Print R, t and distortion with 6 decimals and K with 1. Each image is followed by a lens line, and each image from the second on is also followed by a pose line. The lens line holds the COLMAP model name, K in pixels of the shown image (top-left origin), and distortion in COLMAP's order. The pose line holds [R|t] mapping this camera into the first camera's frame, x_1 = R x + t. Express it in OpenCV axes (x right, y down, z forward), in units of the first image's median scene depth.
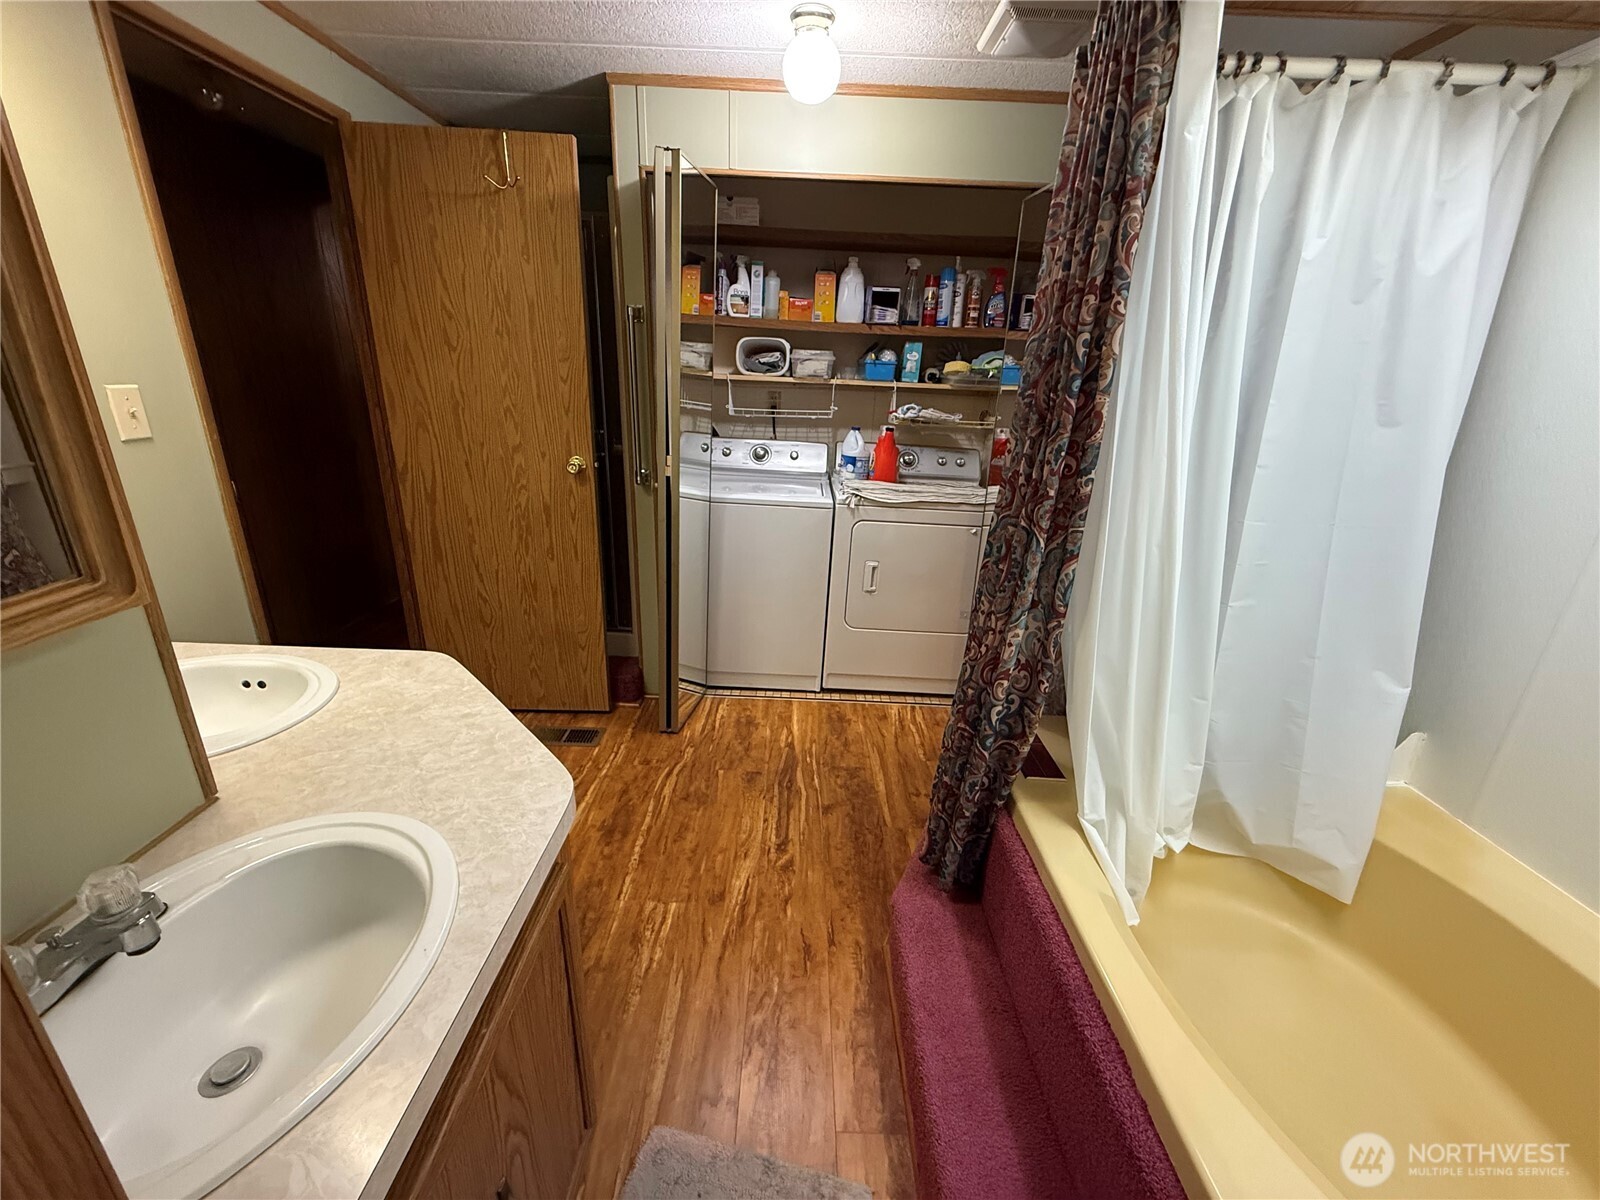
lens RADIAL K [[634.0, 0, 798.4], [0, 634.0, 596.2], [0, 0, 1]] dist [0.003176, -0.000038]
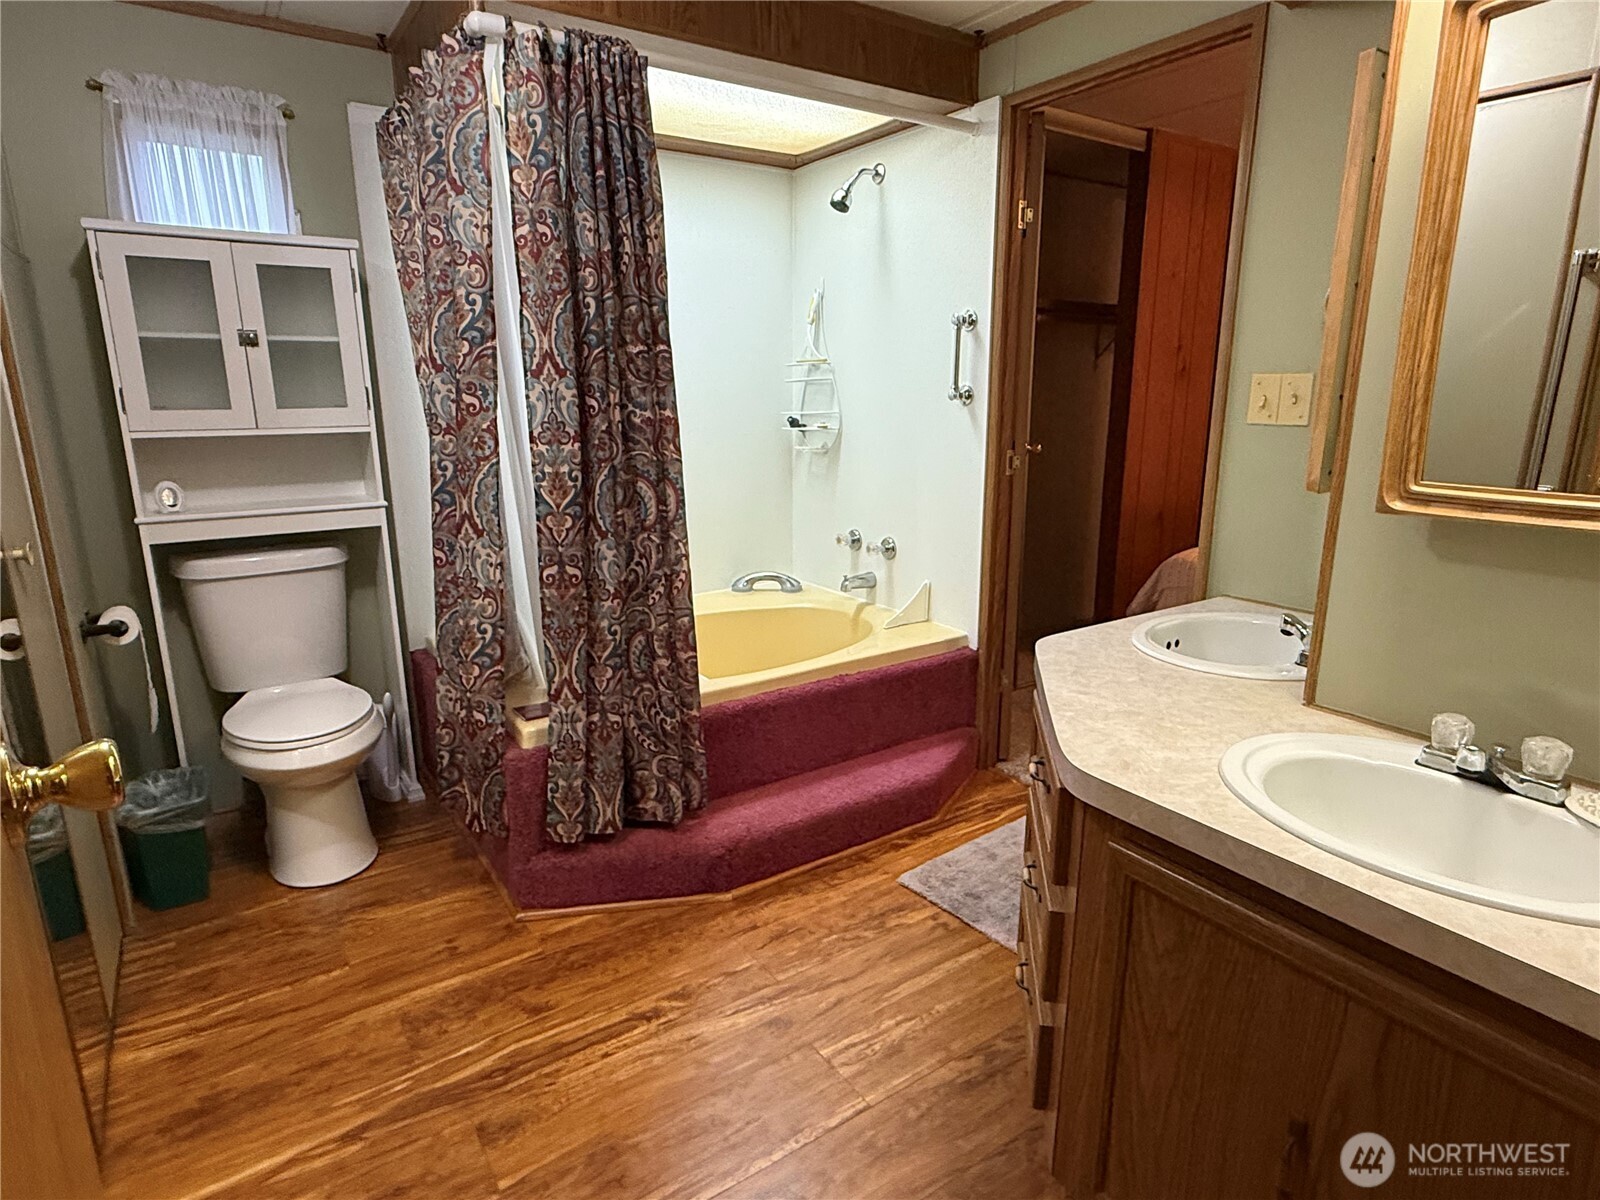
lens RADIAL K [[878.7, 0, 800.0], [0, 878.7, 600.0], [0, 0, 1]] dist [-0.001060, -0.000229]
pose [[-0.569364, -0.231337, 0.788865, -0.869169], [0.260466, 0.859389, 0.440010, -0.408956], [-0.779732, 0.455998, -0.429049, 1.244553]]
